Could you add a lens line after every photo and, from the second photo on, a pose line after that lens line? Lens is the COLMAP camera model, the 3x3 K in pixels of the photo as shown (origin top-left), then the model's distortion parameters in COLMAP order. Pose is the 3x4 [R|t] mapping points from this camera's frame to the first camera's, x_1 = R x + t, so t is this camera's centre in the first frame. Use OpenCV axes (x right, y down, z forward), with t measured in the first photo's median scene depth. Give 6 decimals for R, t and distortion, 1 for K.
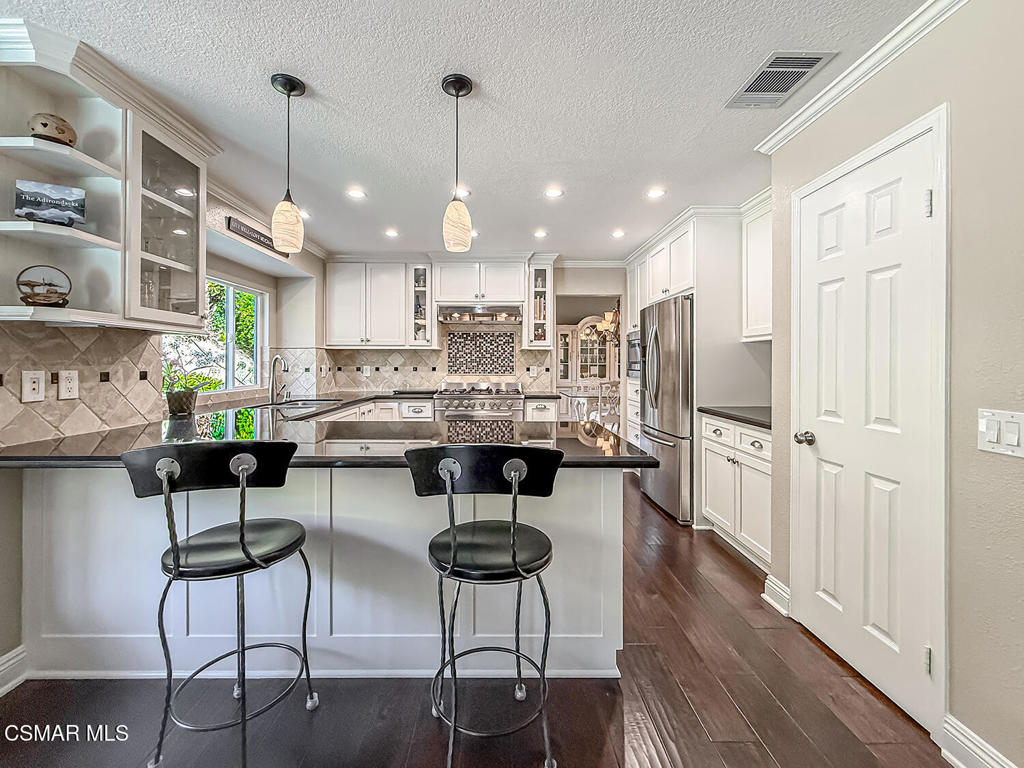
lens RADIAL K [[415.7, 0, 510.2], [0, 415.7, 365.7], [0, 0, 1]] dist [-0.000064, -0.000039]
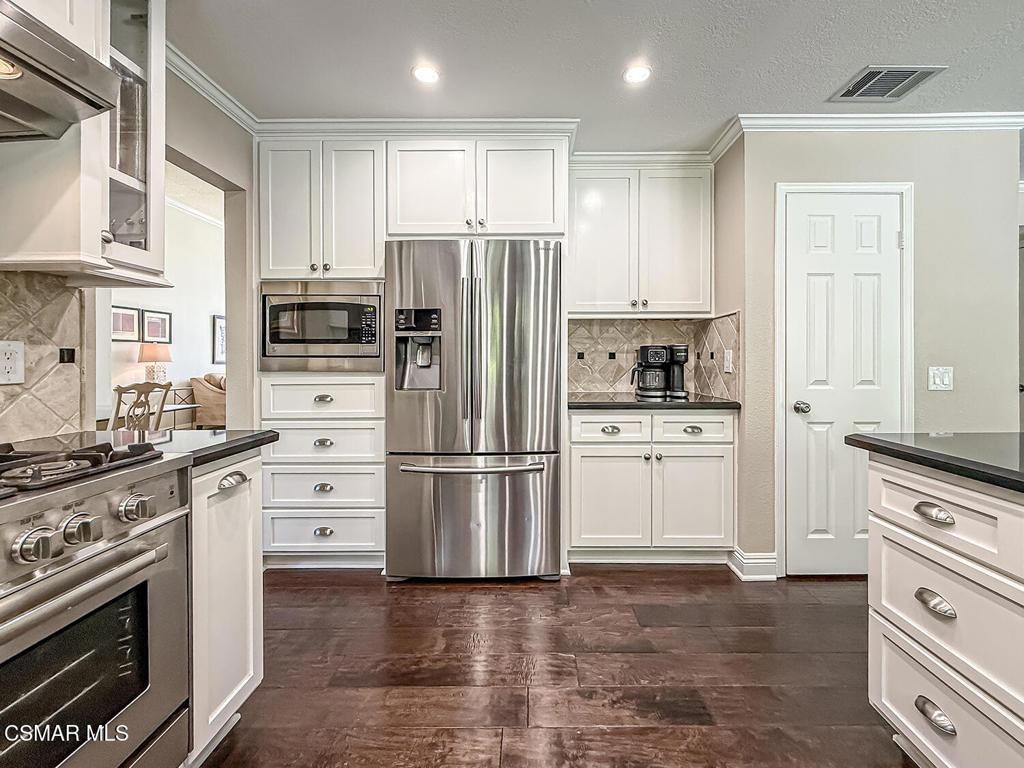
lens RADIAL K [[415.7, 0, 510.2], [0, 415.7, 365.7], [0, 0, 1]] dist [-0.000064, -0.000039]
pose [[0.021933, -0.012239, 0.999685, -0.435417], [0.009007, 0.999887, 0.012044, 0.039027], [-0.999719, 0.008740, 0.022041, 1.760167]]
